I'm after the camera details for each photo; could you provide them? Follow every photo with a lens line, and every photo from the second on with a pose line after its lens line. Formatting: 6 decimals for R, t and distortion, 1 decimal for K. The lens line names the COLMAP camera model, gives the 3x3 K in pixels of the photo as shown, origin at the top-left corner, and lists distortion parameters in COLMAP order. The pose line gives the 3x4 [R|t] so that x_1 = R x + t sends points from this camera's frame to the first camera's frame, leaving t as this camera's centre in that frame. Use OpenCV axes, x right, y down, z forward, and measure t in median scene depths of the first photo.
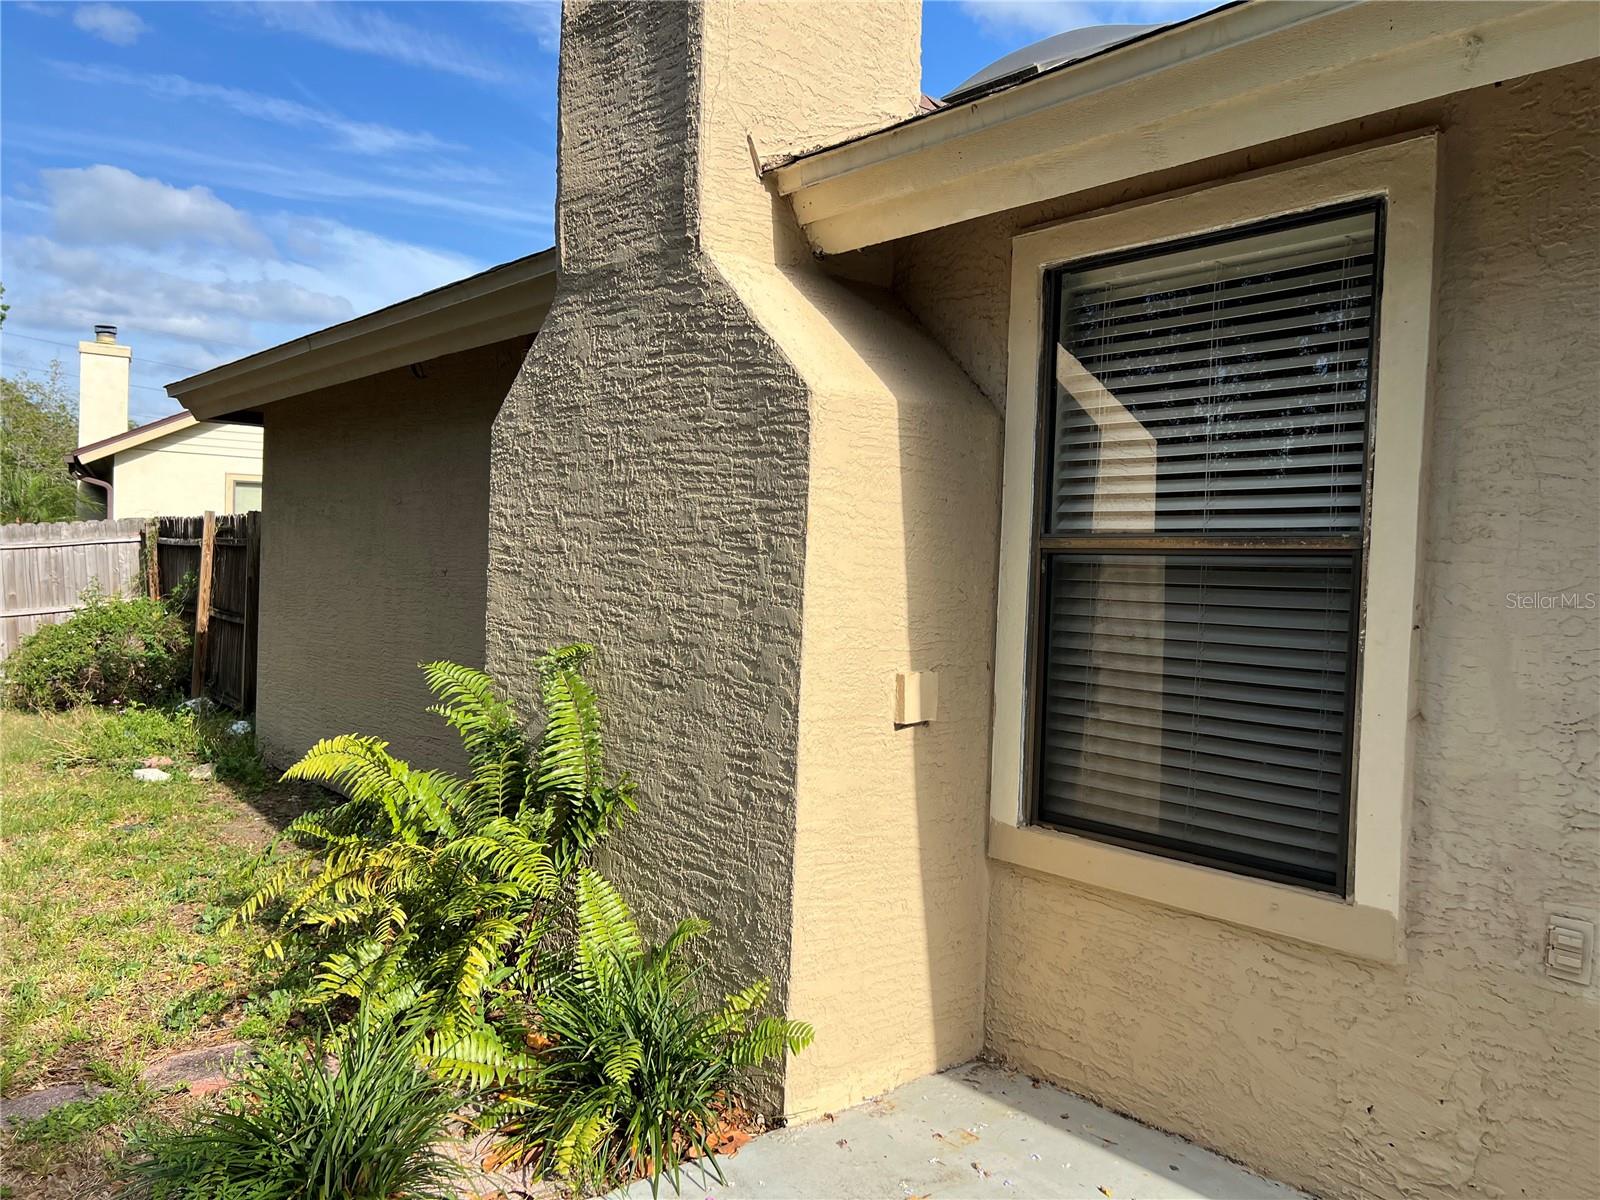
lens RADIAL K [[1216.6, 0, 743.1], [0, 1216.6, 628.4], [0, 0, 1]] dist [0.051851, -0.050612]
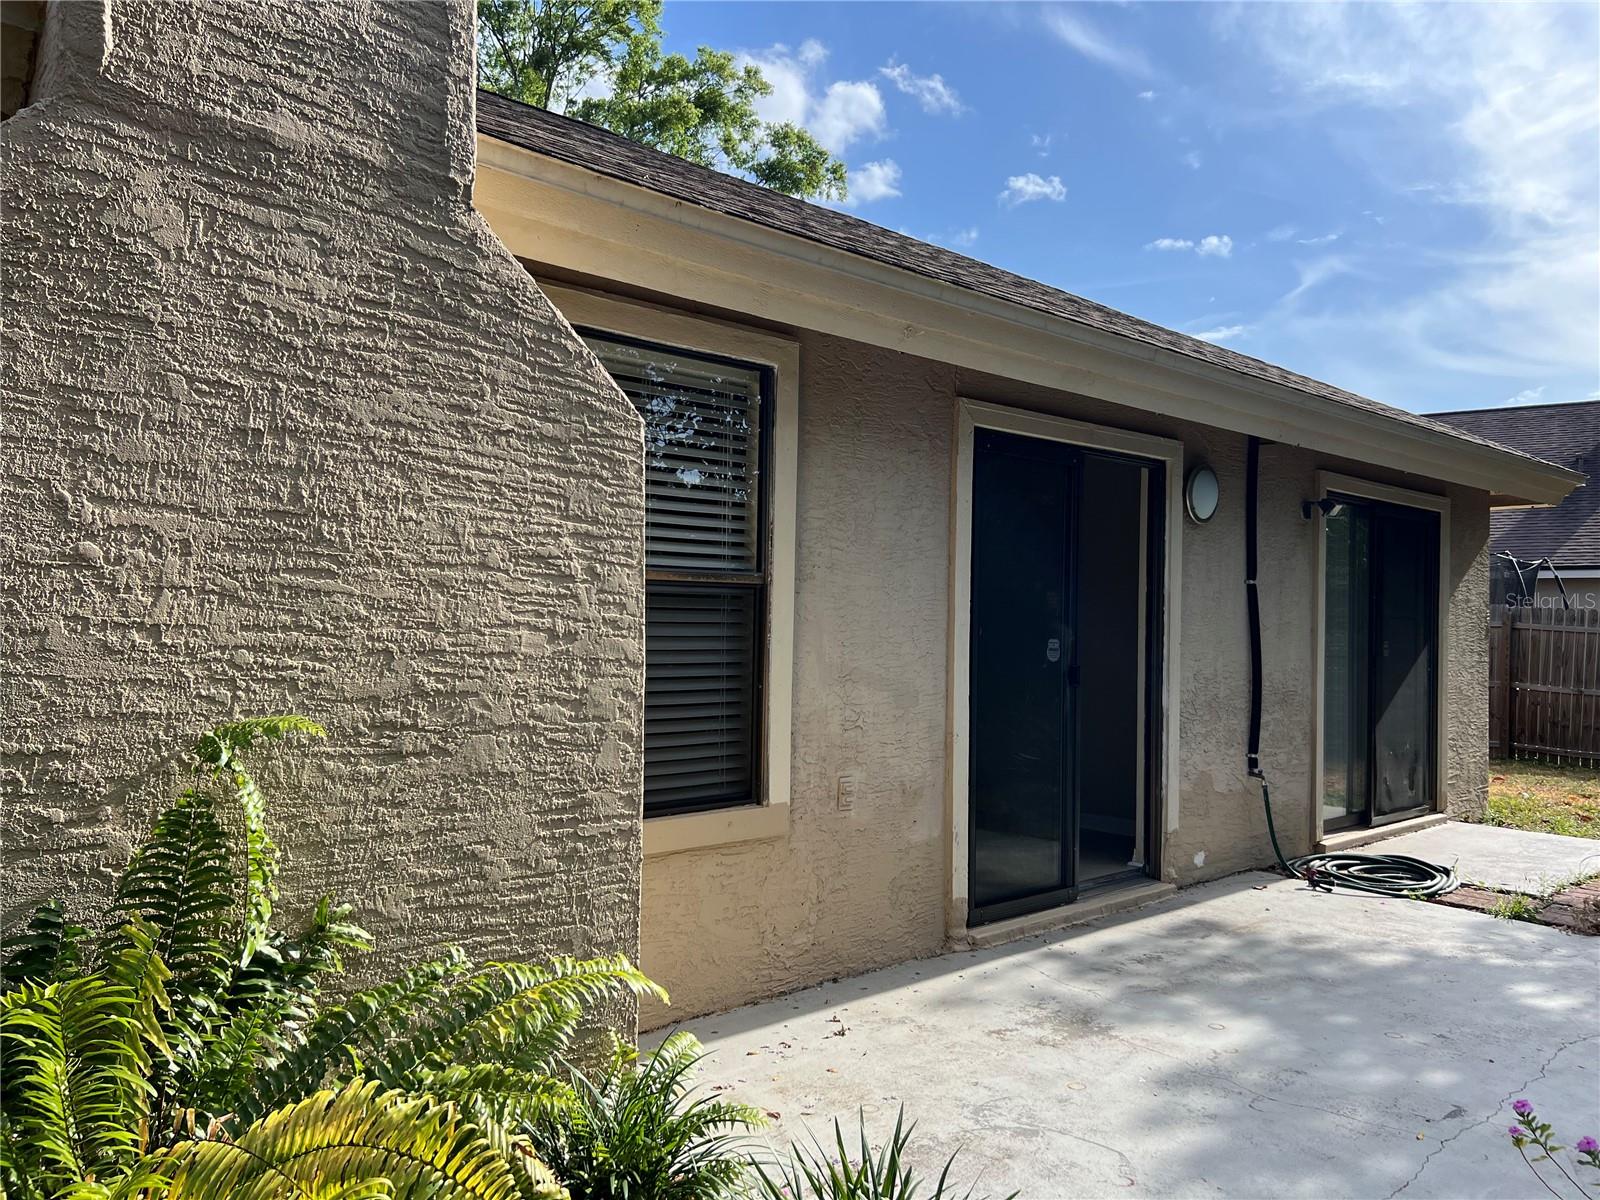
lens RADIAL K [[1216.6, 0, 816.5], [0, 1216.6, 625.3], [0, 0, 1]] dist [0.051851, -0.050612]
pose [[-0.076984, -0.034865, 0.996423, -0.904612], [0.033014, 0.998751, 0.037497, -0.056651], [-0.996486, 0.035783, -0.075737, 0.877099]]
